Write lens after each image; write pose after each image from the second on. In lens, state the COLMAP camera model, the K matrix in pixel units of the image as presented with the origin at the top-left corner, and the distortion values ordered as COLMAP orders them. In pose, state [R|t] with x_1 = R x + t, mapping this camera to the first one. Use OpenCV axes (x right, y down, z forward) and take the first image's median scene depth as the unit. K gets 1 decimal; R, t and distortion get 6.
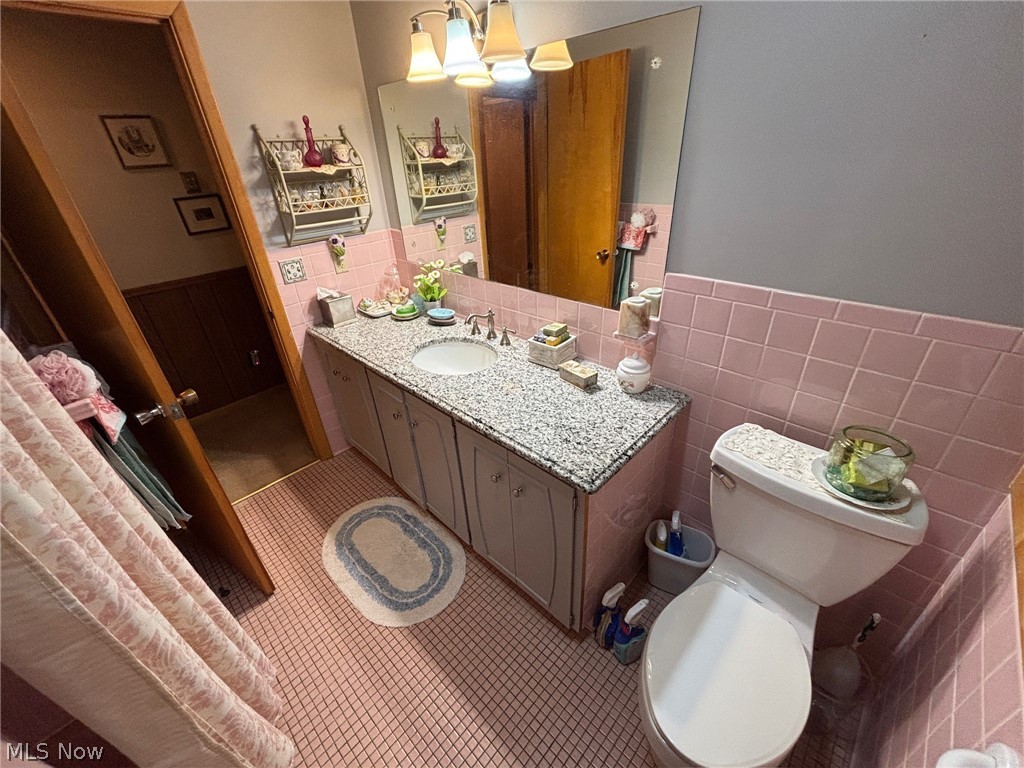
lens RADIAL K [[417.4, 0, 512.0], [0, 417.4, 384.0], [0, 0, 1]] dist [0.000621, 0.000125]
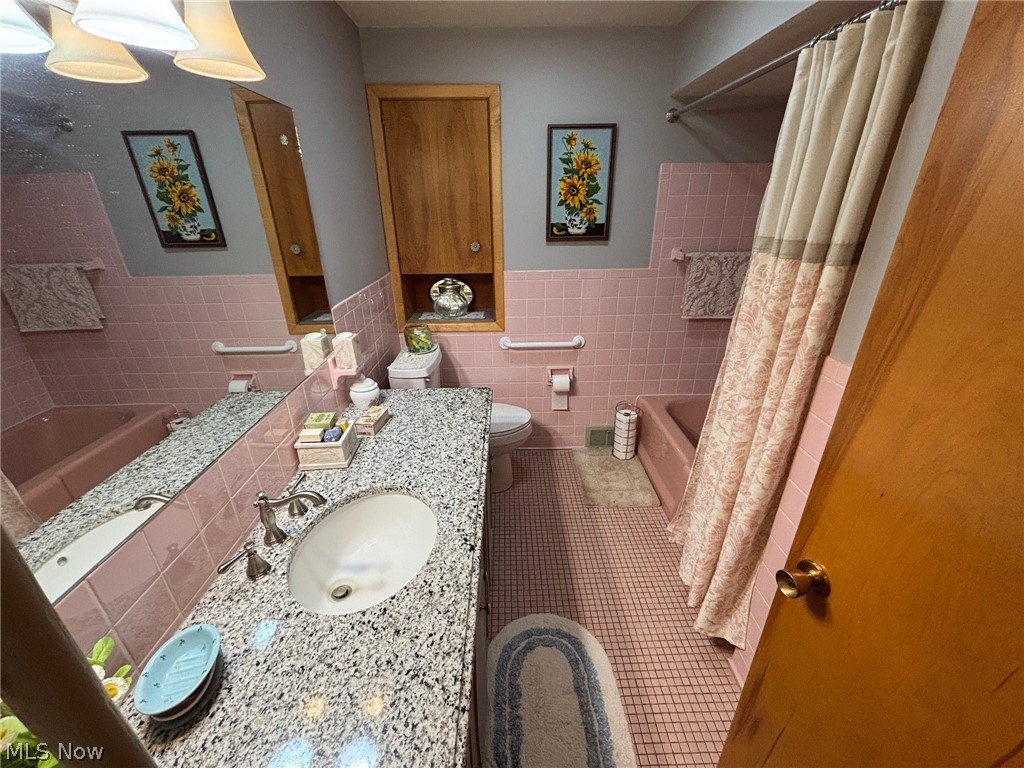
lens RADIAL K [[417.4, 0, 512.0], [0, 417.4, 384.0], [0, 0, 1]] dist [0.000621, 0.000125]
pose [[-0.701903, -0.242757, 0.669628, -0.706590], [0.387414, 0.658785, 0.644913, -0.582084], [-0.597698, 0.712089, -0.368356, 1.074955]]
